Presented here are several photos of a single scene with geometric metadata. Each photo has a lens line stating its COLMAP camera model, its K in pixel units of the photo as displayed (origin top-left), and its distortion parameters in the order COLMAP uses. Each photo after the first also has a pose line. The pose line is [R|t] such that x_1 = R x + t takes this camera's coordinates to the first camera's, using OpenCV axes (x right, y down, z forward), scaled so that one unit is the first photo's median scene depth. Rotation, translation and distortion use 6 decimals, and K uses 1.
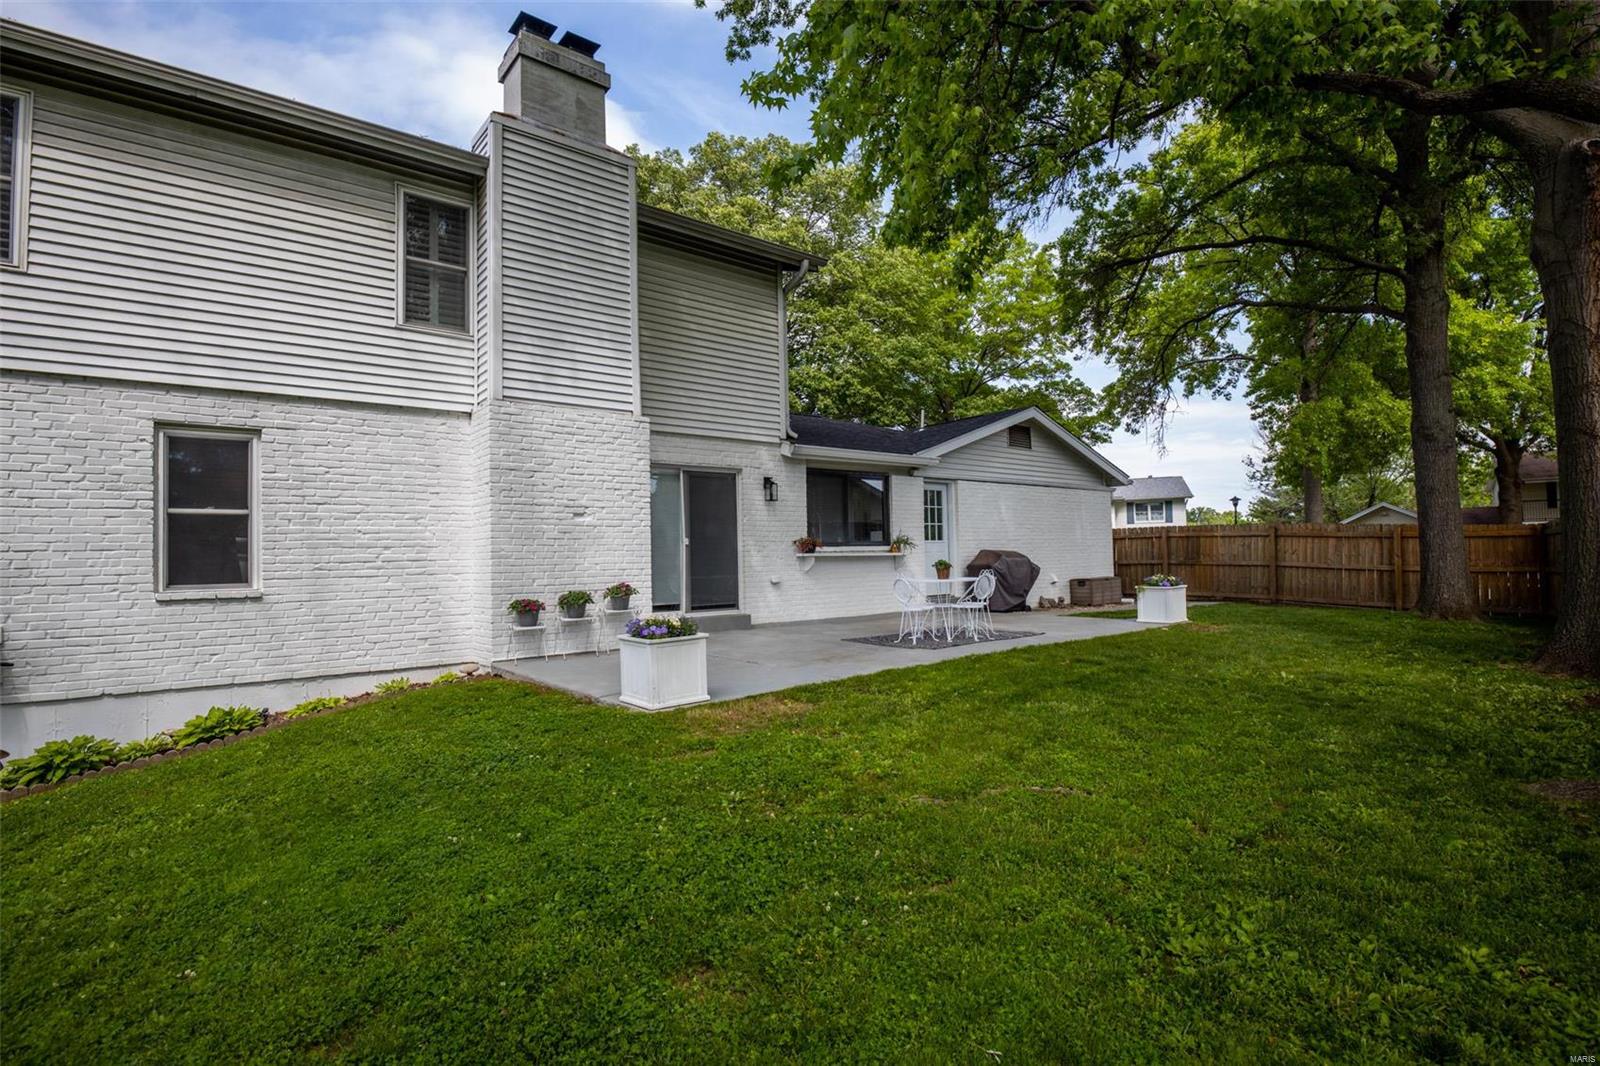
lens RADIAL K [[773.6, 0, 799.6], [0, 773.6, 529.8], [0, 0, 1]] dist [-0.020770, -0.001633]
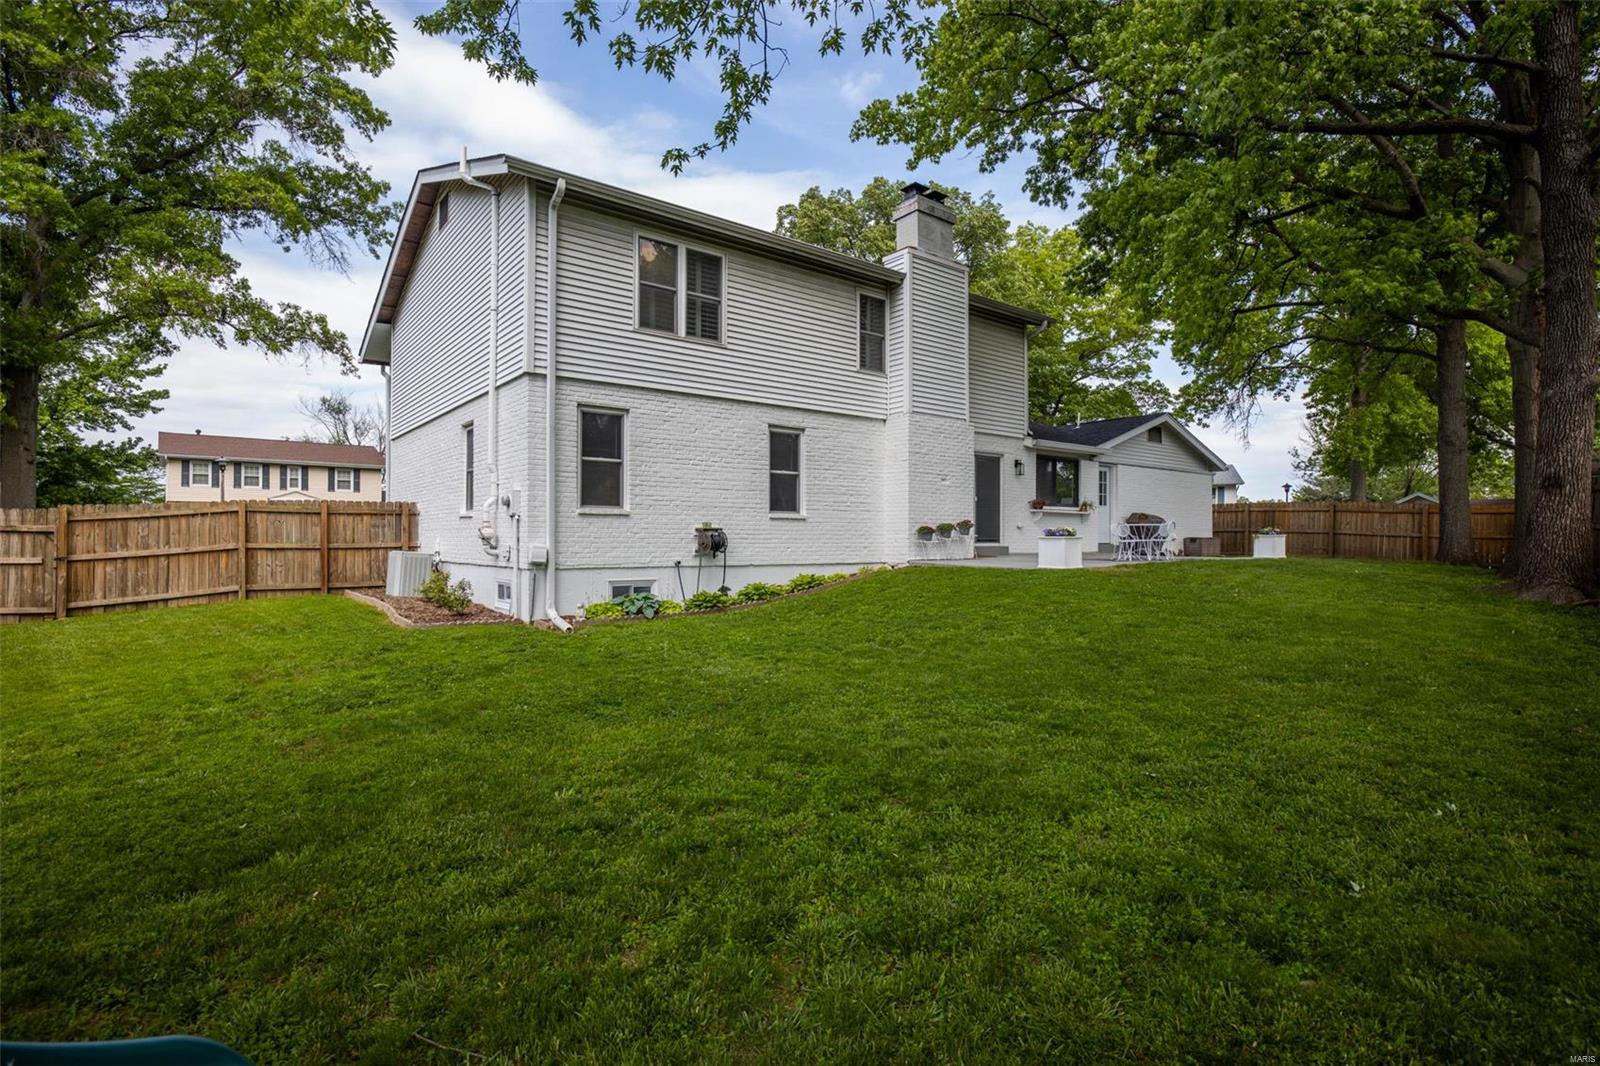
lens RADIAL K [[773.6, 0, 799.8], [0, 773.6, 536.9], [0, 0, 1]] dist [-0.020770, -0.001633]
pose [[0.999299, 0.024249, -0.028527, -0.314871], [-0.023247, 0.999118, 0.034957, 0.031367], [0.029350, -0.034270, 0.998982, -0.421966]]
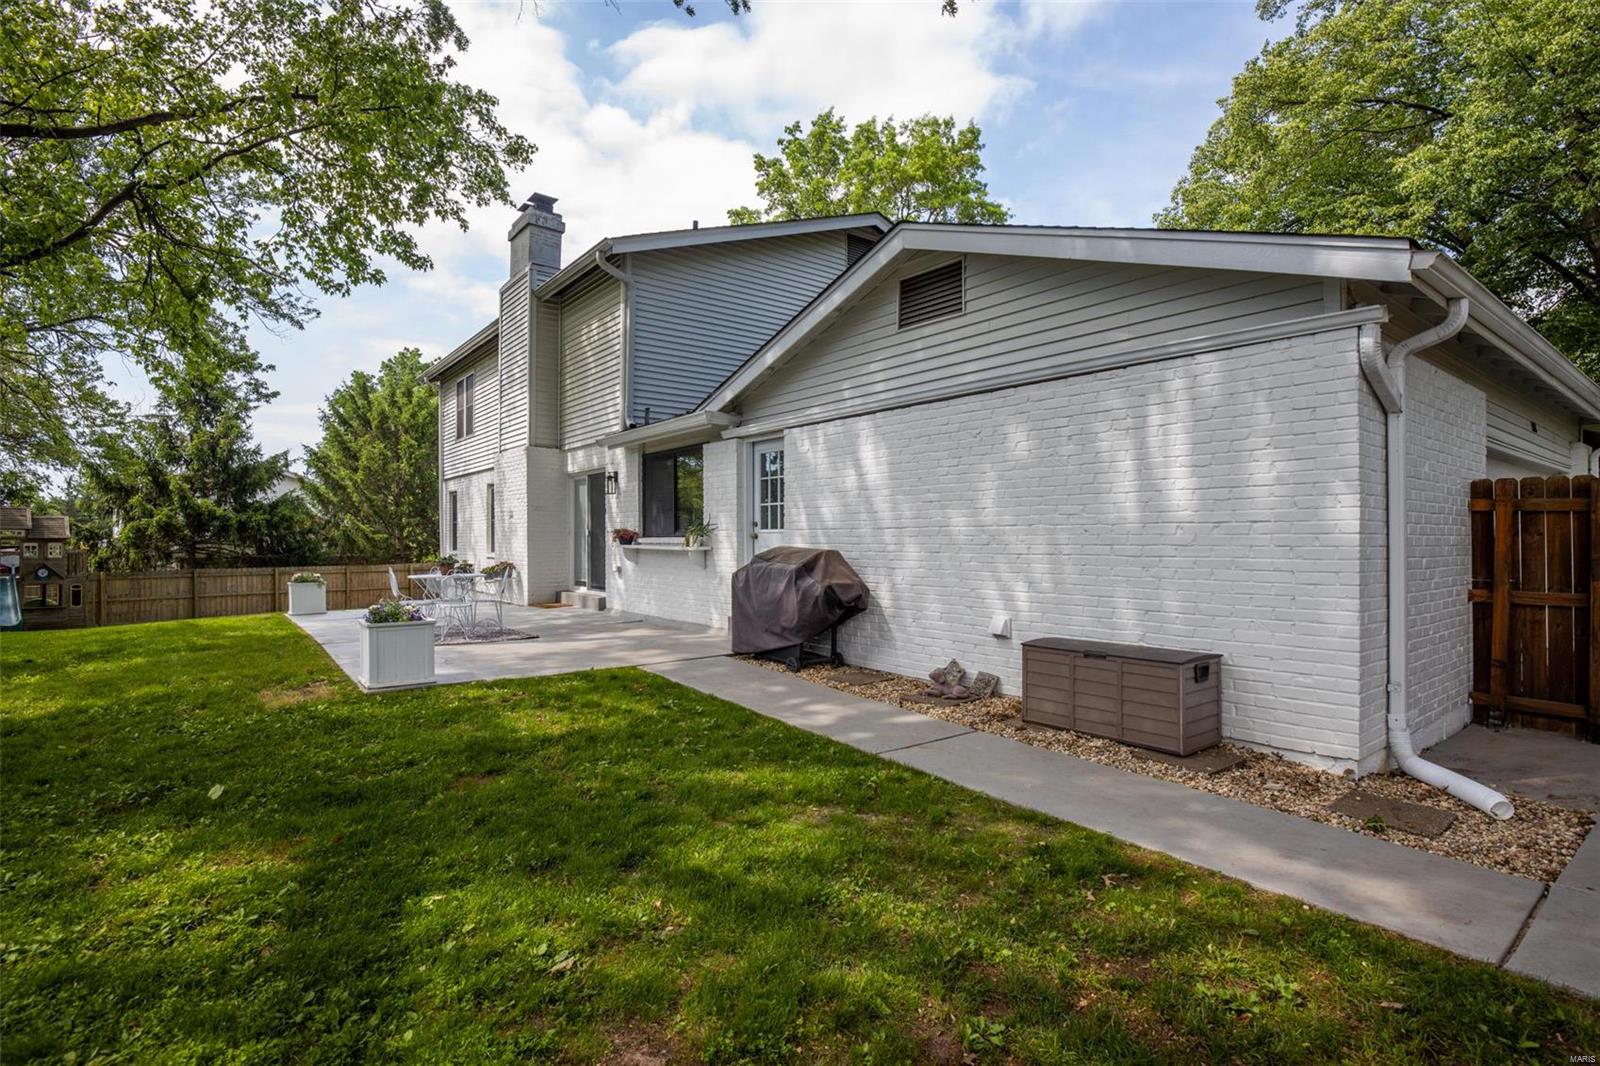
lens RADIAL K [[773.6, 0, 801.9], [0, 773.6, 531.7], [0, 0, 1]] dist [-0.020770, -0.001633]
pose [[-0.023796, 0.019726, -0.999522, 0.730576], [0.035918, 0.999177, 0.018864, 0.003831], [0.999071, -0.035452, -0.024485, 0.934049]]
